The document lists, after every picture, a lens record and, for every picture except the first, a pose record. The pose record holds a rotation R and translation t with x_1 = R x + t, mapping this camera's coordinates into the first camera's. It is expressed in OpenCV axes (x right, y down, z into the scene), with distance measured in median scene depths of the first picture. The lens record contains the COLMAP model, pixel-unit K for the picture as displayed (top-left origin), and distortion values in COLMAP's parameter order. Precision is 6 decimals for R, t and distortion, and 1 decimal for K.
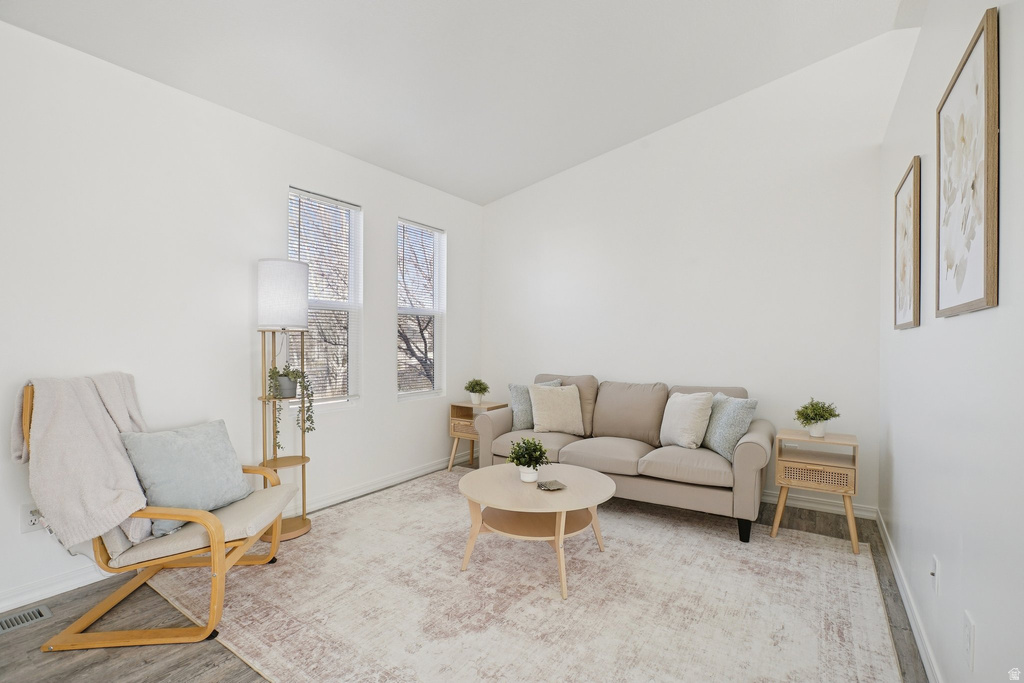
lens RADIAL K [[467.9, 0, 518.8], [0, 467.9, 346.0], [0, 0, 1]] dist [-0.041349, 0.015261]
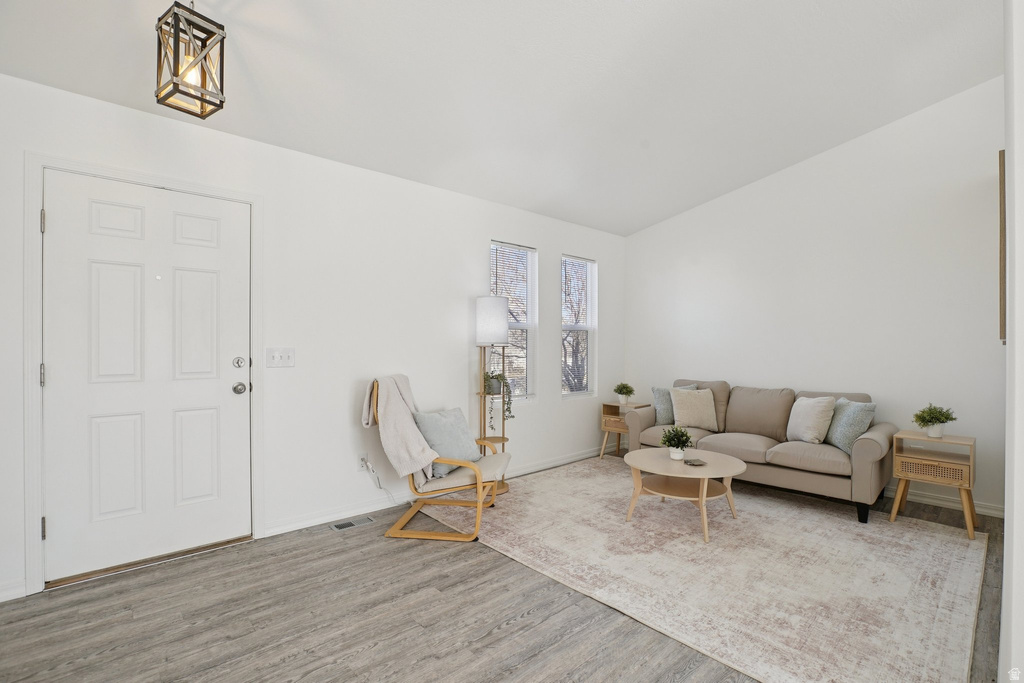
lens RADIAL K [[467.9, 0, 526.1], [0, 467.9, 347.0], [0, 0, 1]] dist [-0.041349, 0.015261]
pose [[0.971370, -0.001630, -0.237566, -0.073366], [-0.000847, 0.999946, -0.010322, -0.015770], [0.237570, 0.010227, 0.971317, -0.360522]]
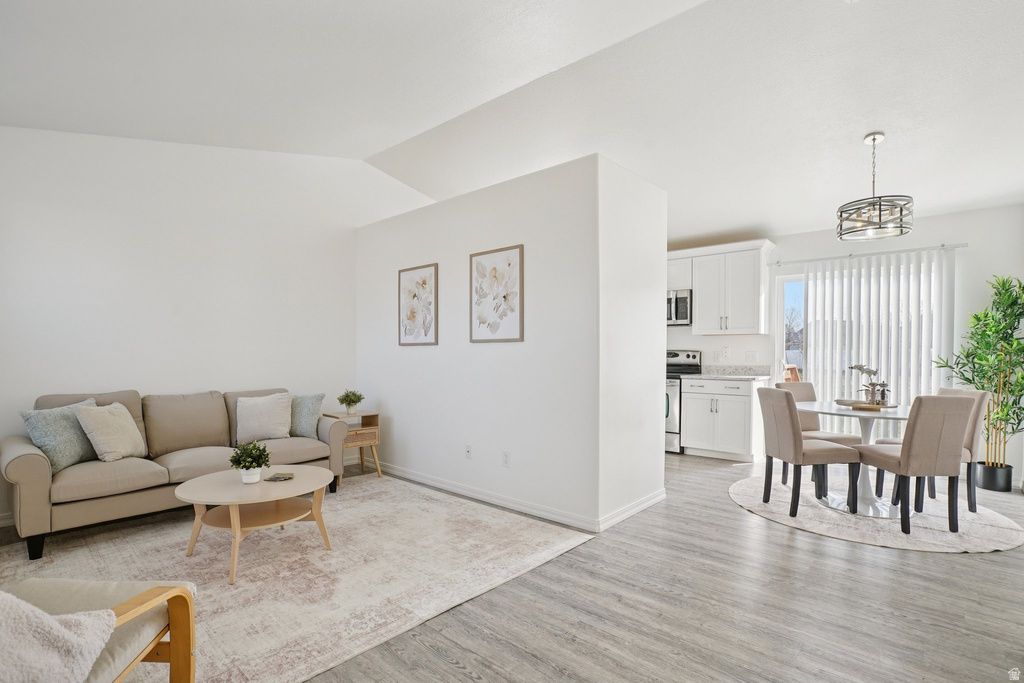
lens RADIAL K [[480.1, 0, 517.0], [0, 480.1, 364.2], [0, 0, 1]] dist [-0.036456, 0.006369]
pose [[0.153081, -0.022964, 0.987947, -0.873008], [0.005063, 0.999735, 0.022453, -0.002903], [-0.988201, 0.001565, 0.153157, 0.213441]]
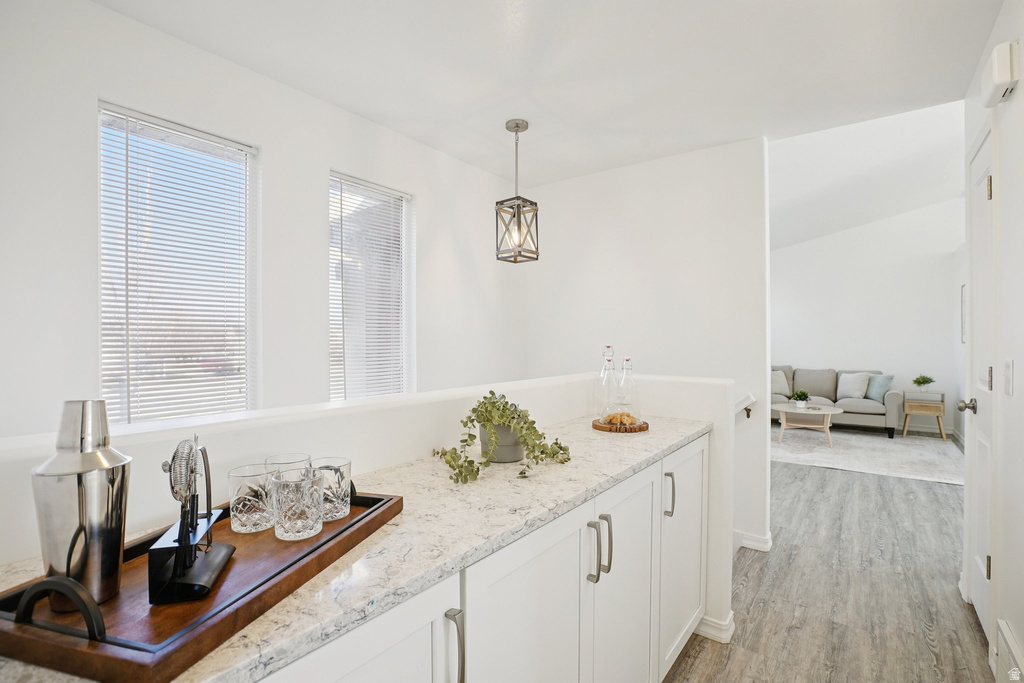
lens RADIAL K [[467.9, 0, 522.7], [0, 467.9, 344.4], [0, 0, 1]] dist [-0.041349, 0.015261]
pose [[0.997638, -0.008005, -0.068230, -1.131162], [0.007996, 0.999968, -0.000406, -0.042539], [0.068231, -0.000141, 0.997670, -1.327733]]
